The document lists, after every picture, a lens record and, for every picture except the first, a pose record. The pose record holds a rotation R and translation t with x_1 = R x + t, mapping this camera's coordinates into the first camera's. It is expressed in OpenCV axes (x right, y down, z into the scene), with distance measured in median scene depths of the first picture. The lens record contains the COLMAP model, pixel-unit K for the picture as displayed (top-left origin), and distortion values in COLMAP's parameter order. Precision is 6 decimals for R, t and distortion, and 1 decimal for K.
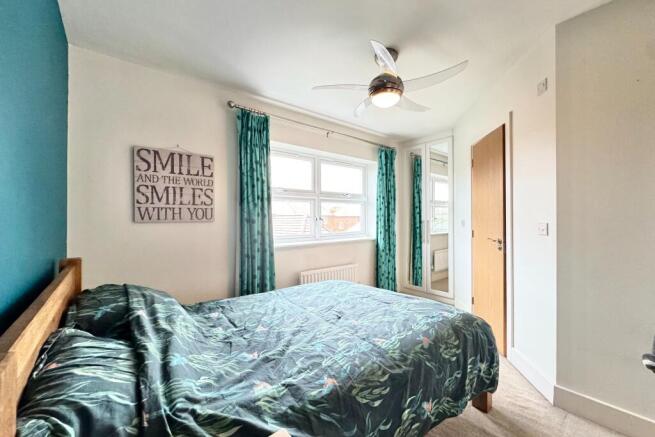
lens RADIAL K [[260.0, 0, 329.7], [0, 260.0, 218.1], [0, 0, 1]] dist [0.000220, -0.000054]
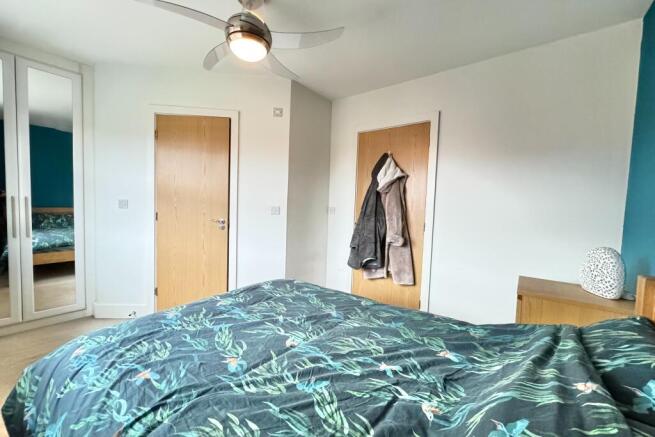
lens RADIAL K [[260.0, 0, 330.0], [0, 260.0, 218.1], [0, 0, 1]] dist [0.000220, -0.000054]
pose [[-0.212589, -0.062159, 0.975163, -0.572178], [-0.037243, 0.997765, 0.055481, -0.005514], [-0.976432, -0.024523, -0.214429, 0.839120]]
